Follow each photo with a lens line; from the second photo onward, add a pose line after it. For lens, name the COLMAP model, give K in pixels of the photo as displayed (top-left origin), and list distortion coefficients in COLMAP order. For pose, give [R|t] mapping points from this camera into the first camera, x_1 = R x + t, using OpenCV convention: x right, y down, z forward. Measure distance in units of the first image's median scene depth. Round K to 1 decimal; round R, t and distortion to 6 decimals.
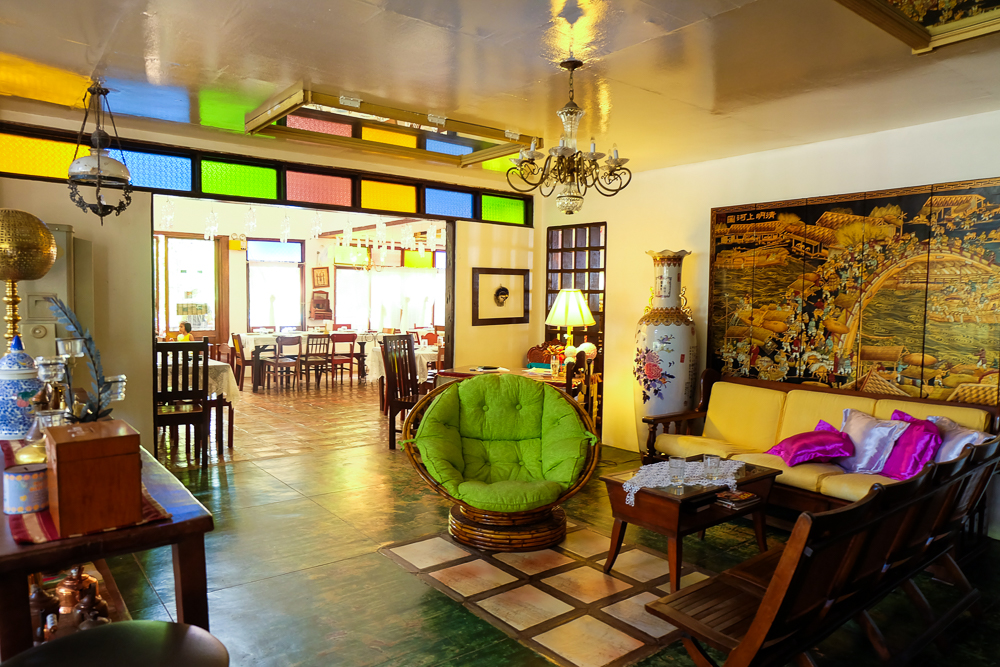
lens RADIAL K [[665.0, 0, 493.1], [0, 665.0, 329.9], [0, 0, 1]] dist [-0.057298, 0.011418]
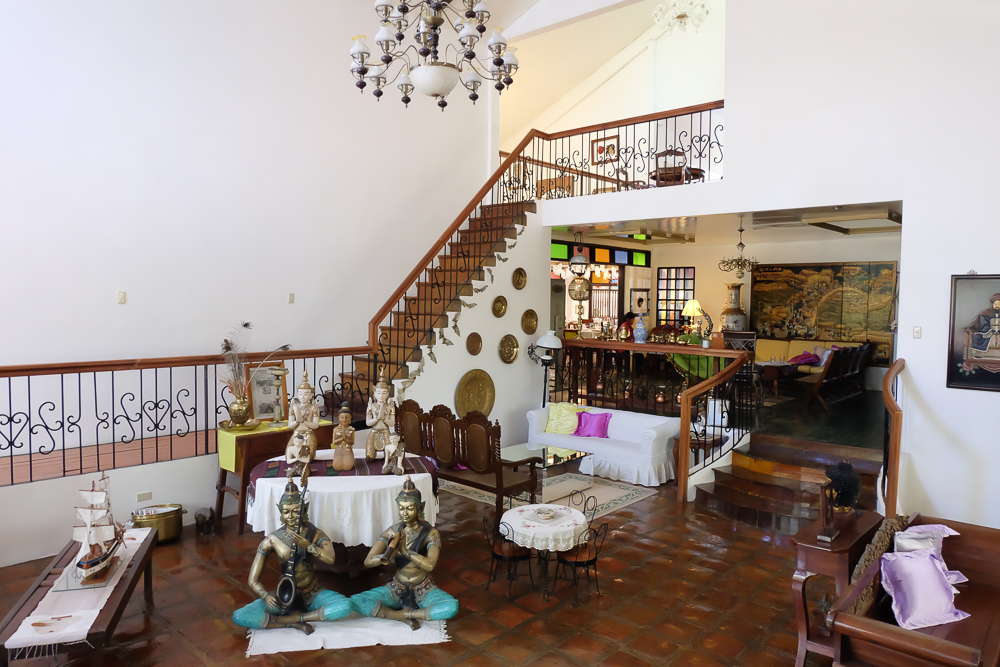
lens RADIAL K [[665.0, 0, 502.3], [0, 665.0, 334.8], [0, 0, 1]] dist [-0.057298, 0.011418]
pose [[0.986182, -0.014551, 0.165024, -1.006256], [0.012994, 0.999860, 0.010511, 0.027744], [-0.165154, -0.008222, 0.986233, -1.243700]]
